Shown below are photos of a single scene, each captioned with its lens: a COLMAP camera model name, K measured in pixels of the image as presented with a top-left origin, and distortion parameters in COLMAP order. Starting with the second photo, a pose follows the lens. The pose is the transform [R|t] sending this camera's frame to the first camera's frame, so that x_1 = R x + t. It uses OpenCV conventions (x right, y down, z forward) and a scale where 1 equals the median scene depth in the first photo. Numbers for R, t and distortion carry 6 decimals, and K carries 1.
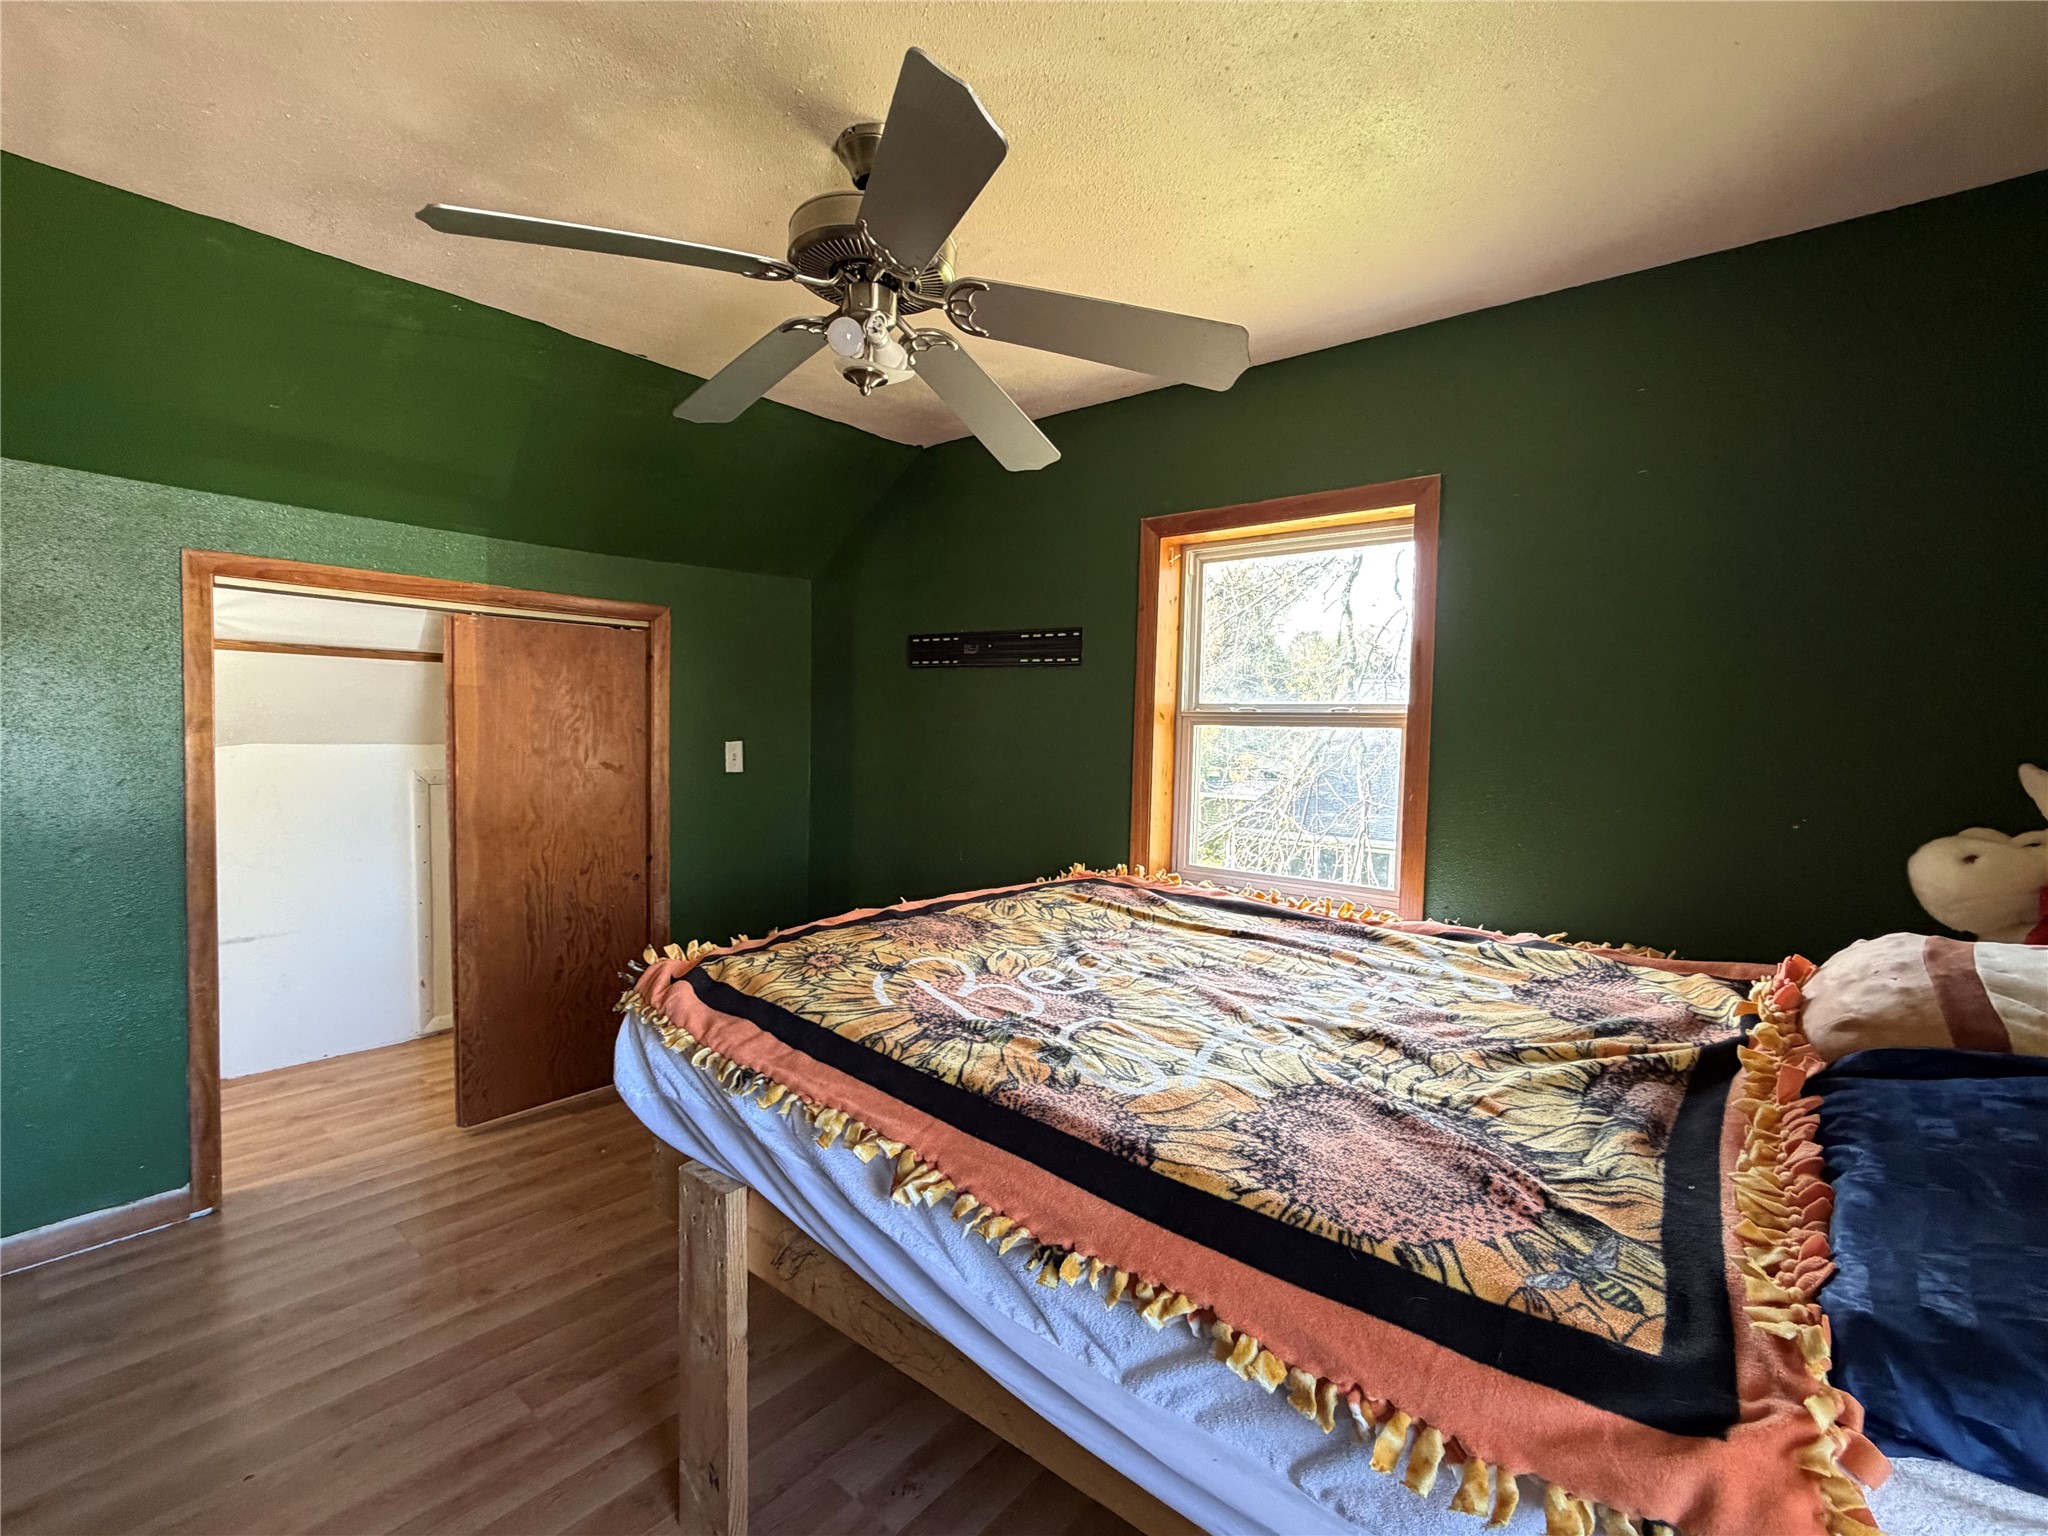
lens RADIAL K [[923.3, 0, 1019.0], [0, 923.3, 768.3], [0, 0, 1]] dist [-0.000055, -0.000011]
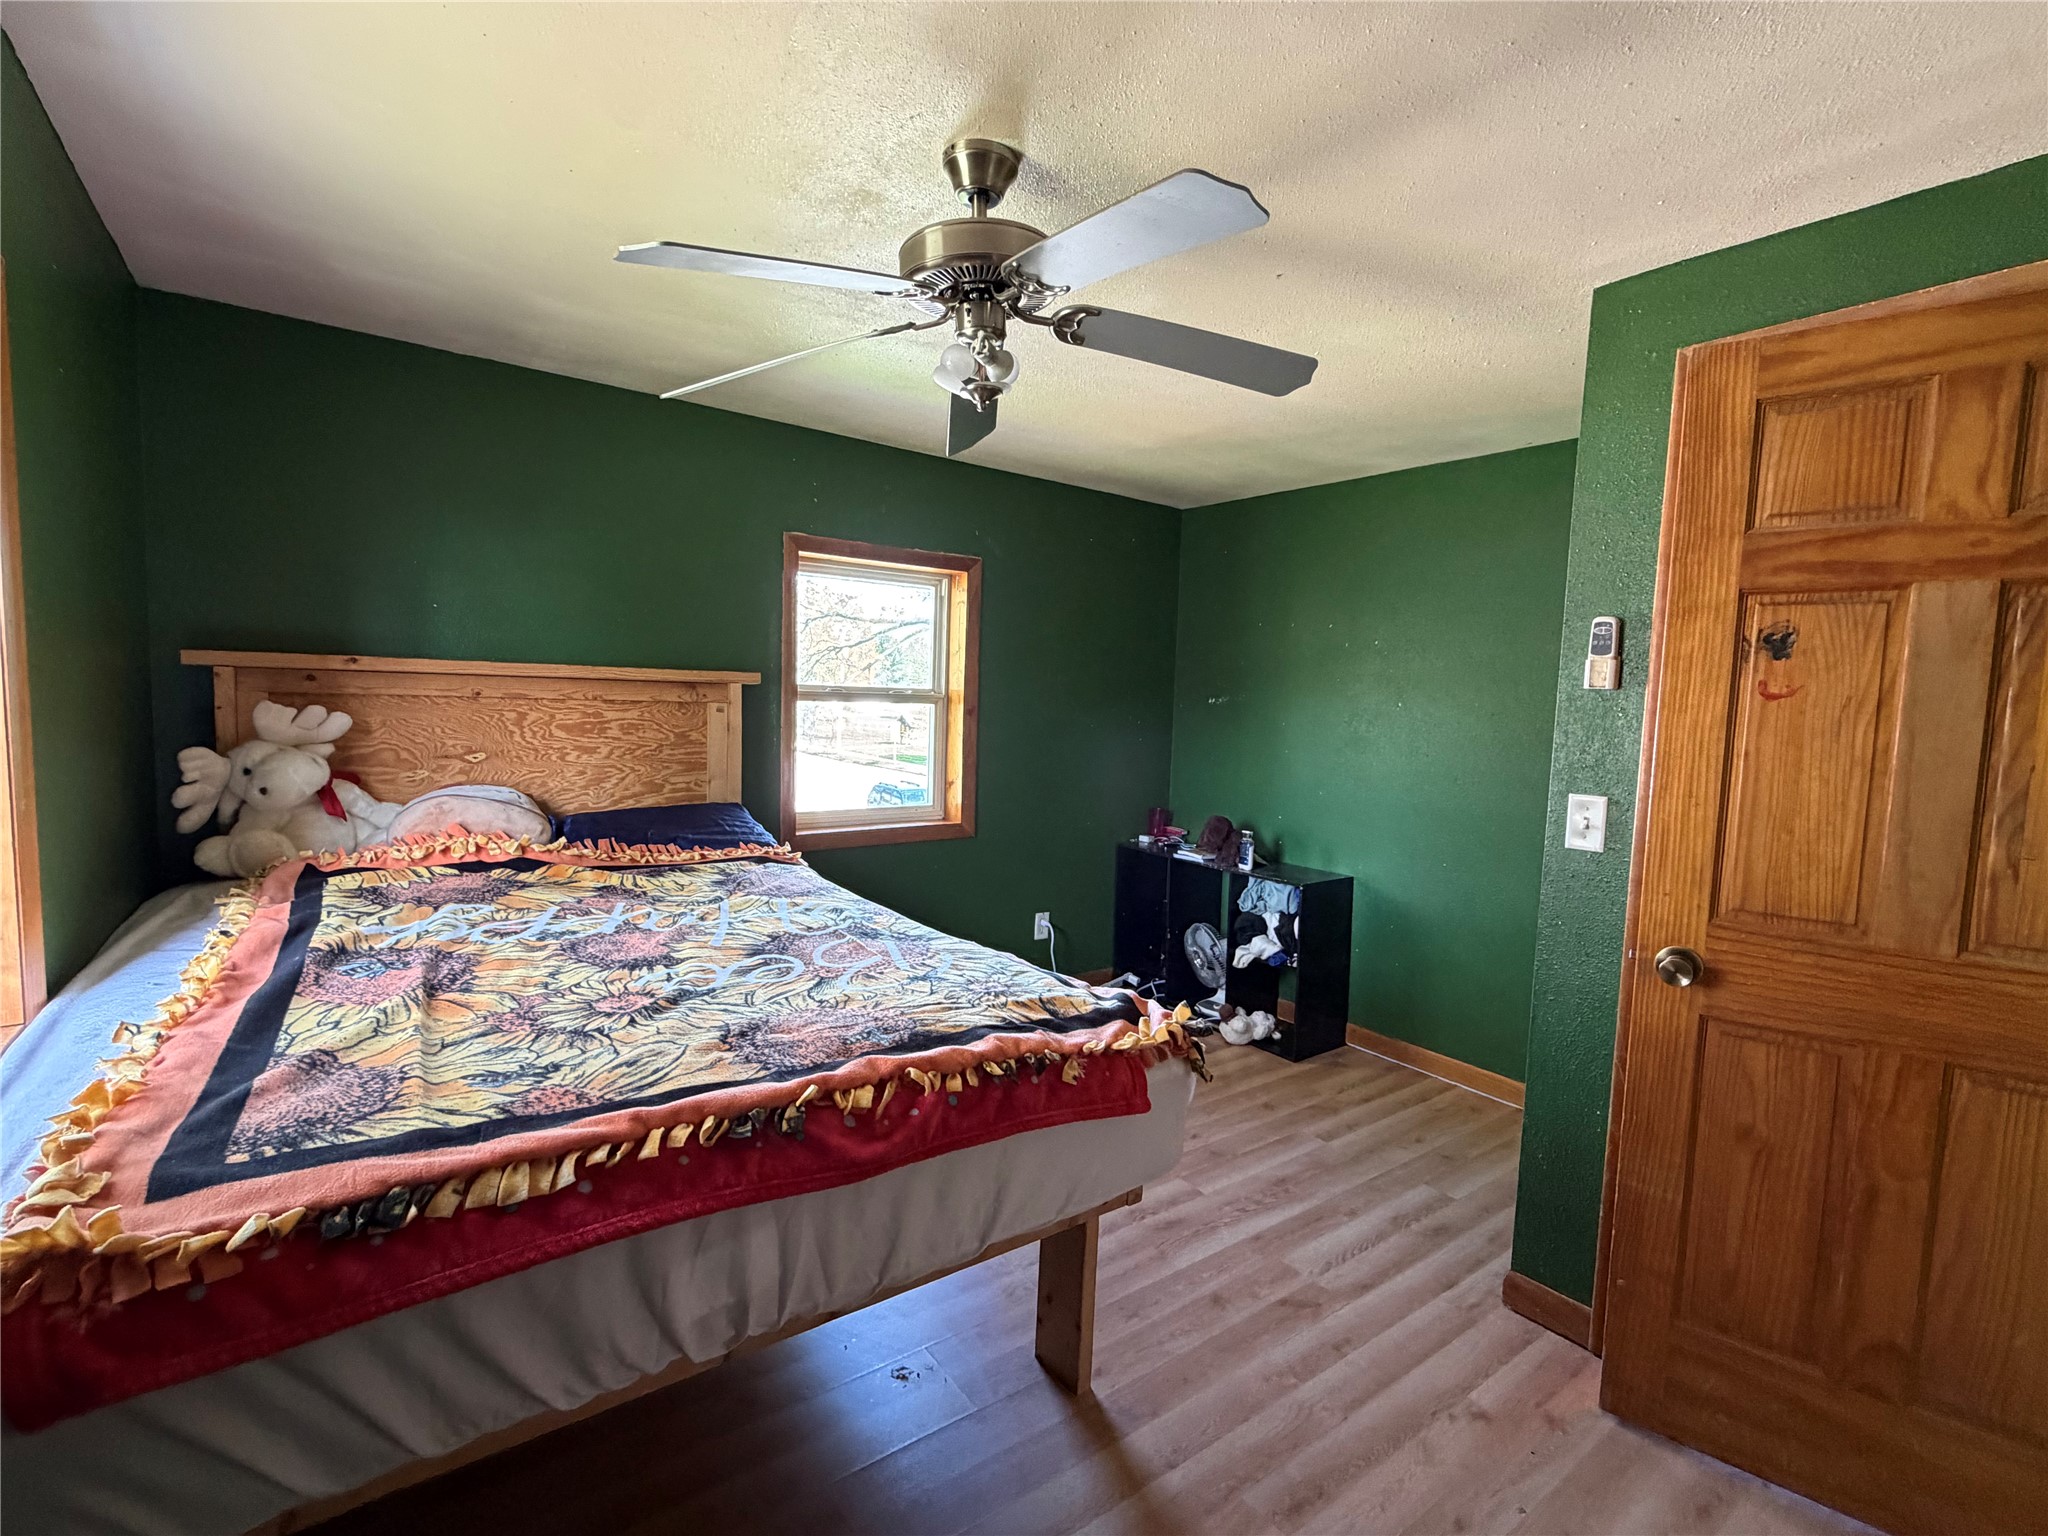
lens RADIAL K [[923.3, 0, 1019.0], [0, 923.3, 768.3], [0, 0, 1]] dist [-0.000055, -0.000011]
pose [[-0.968202, -0.074256, 0.238894, -0.475745], [-0.043356, 0.990288, 0.132099, -0.137676], [-0.246383, 0.117541, -0.962018, 1.992731]]
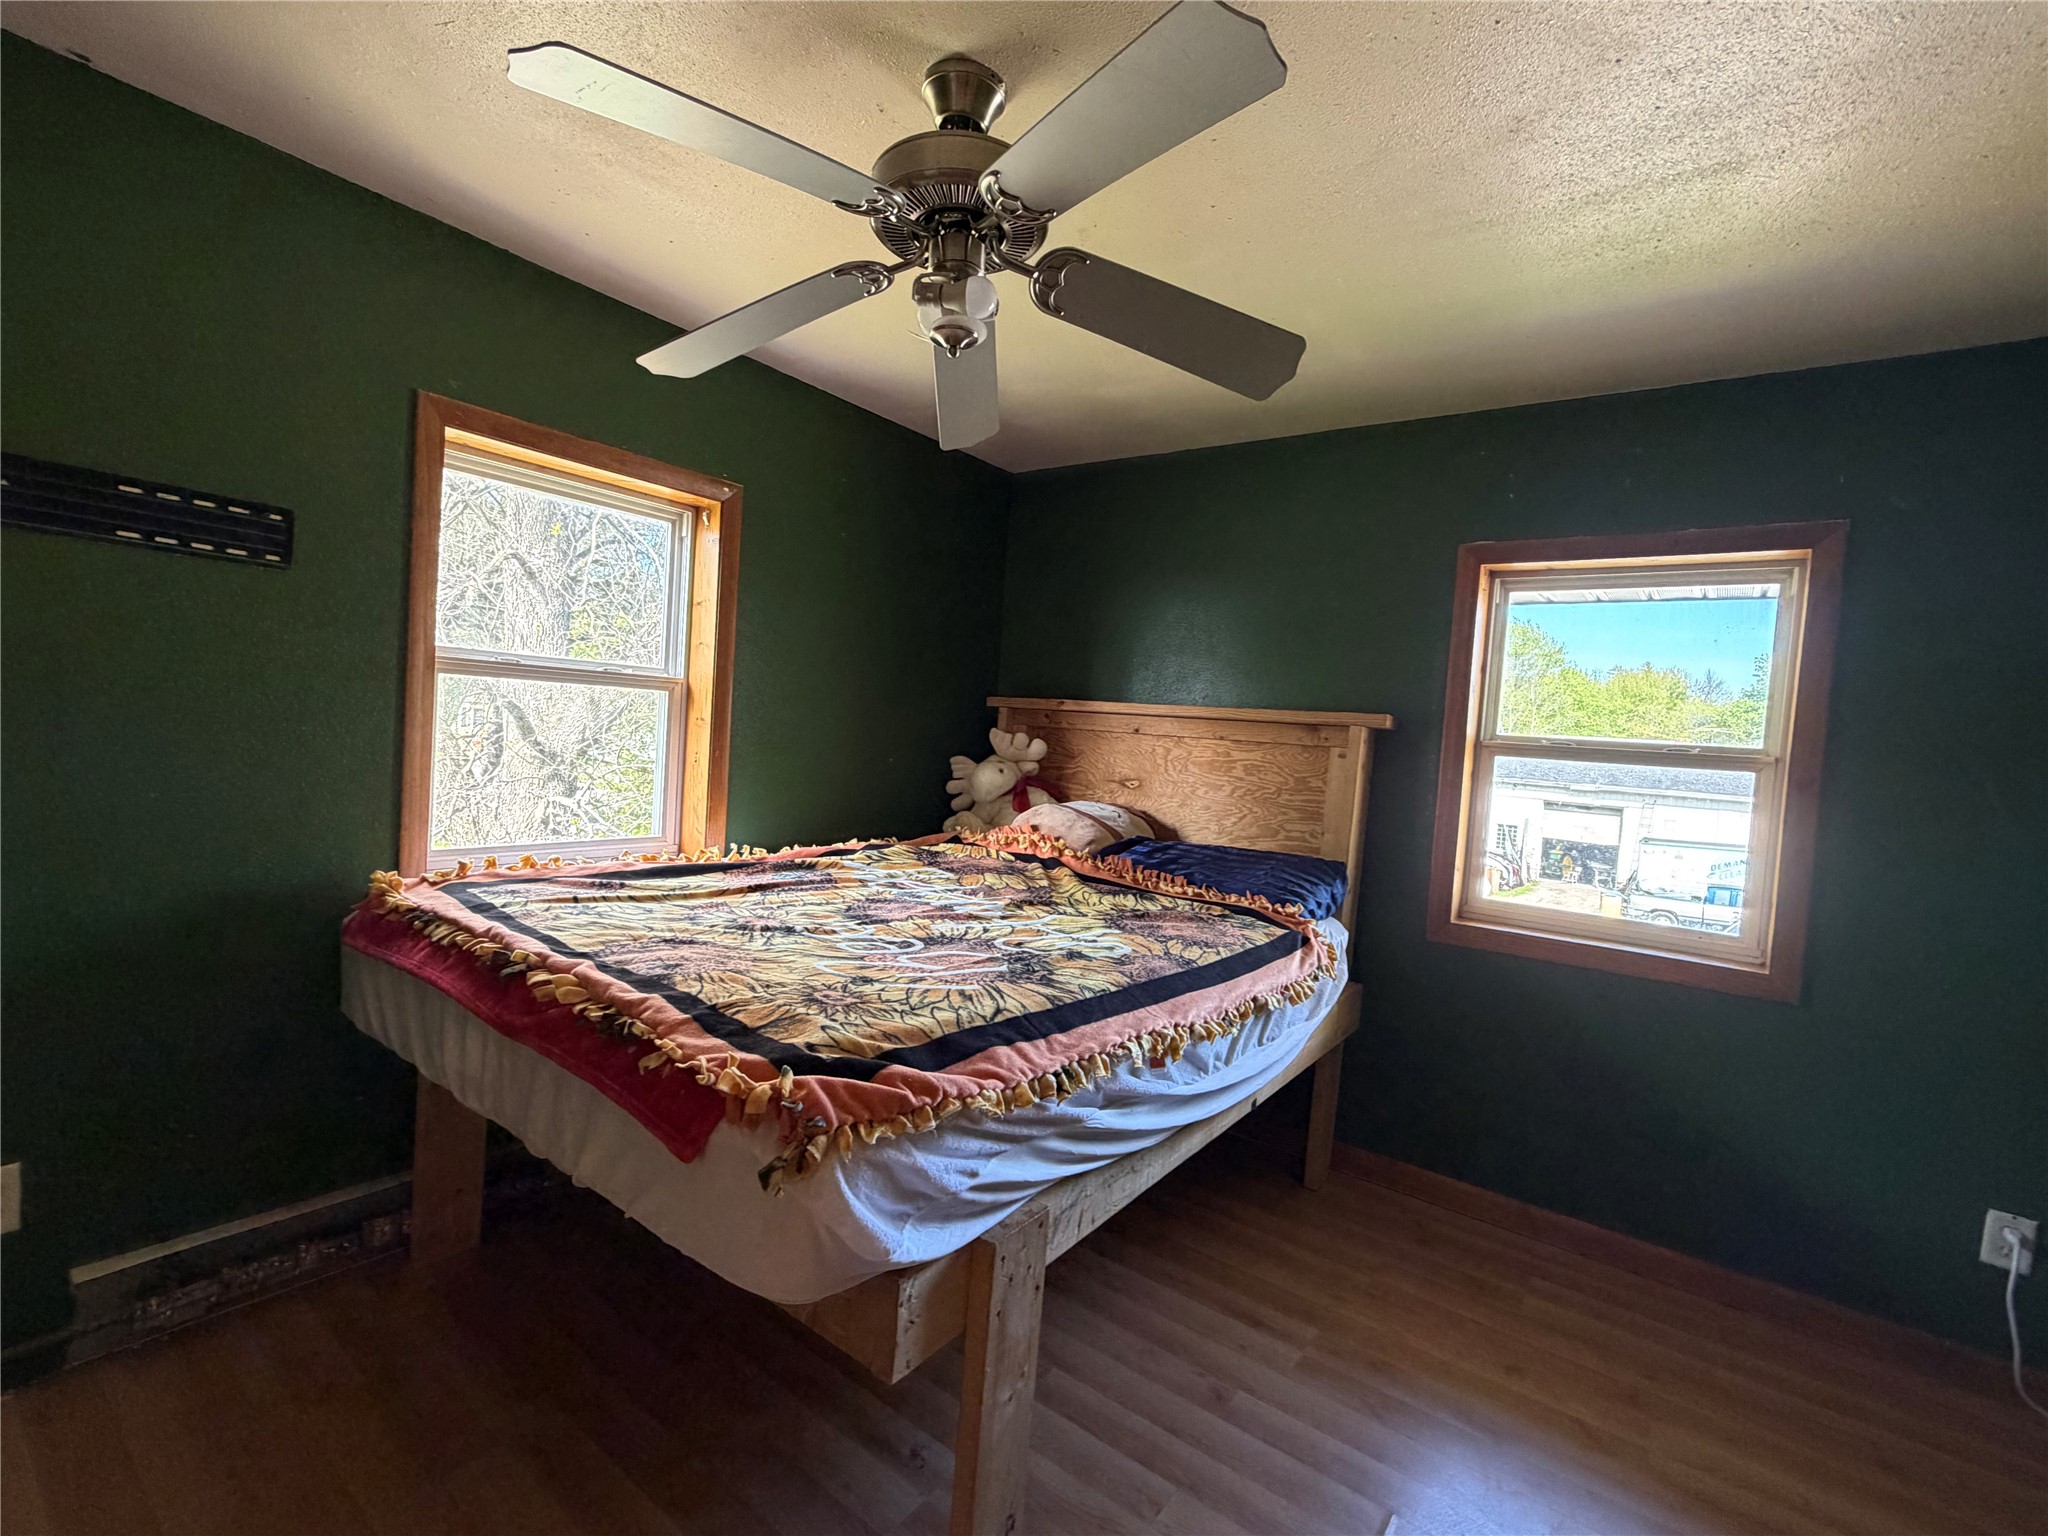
lens RADIAL K [[923.3, 0, 1019.0], [0, 923.3, 768.3], [0, 0, 1]] dist [-0.000055, -0.000011]
pose [[-0.052327, -0.068473, 0.996280, -1.091901], [-0.023415, 0.997456, 0.067324, -0.054315], [-0.998355, -0.019805, -0.053797, 0.960744]]
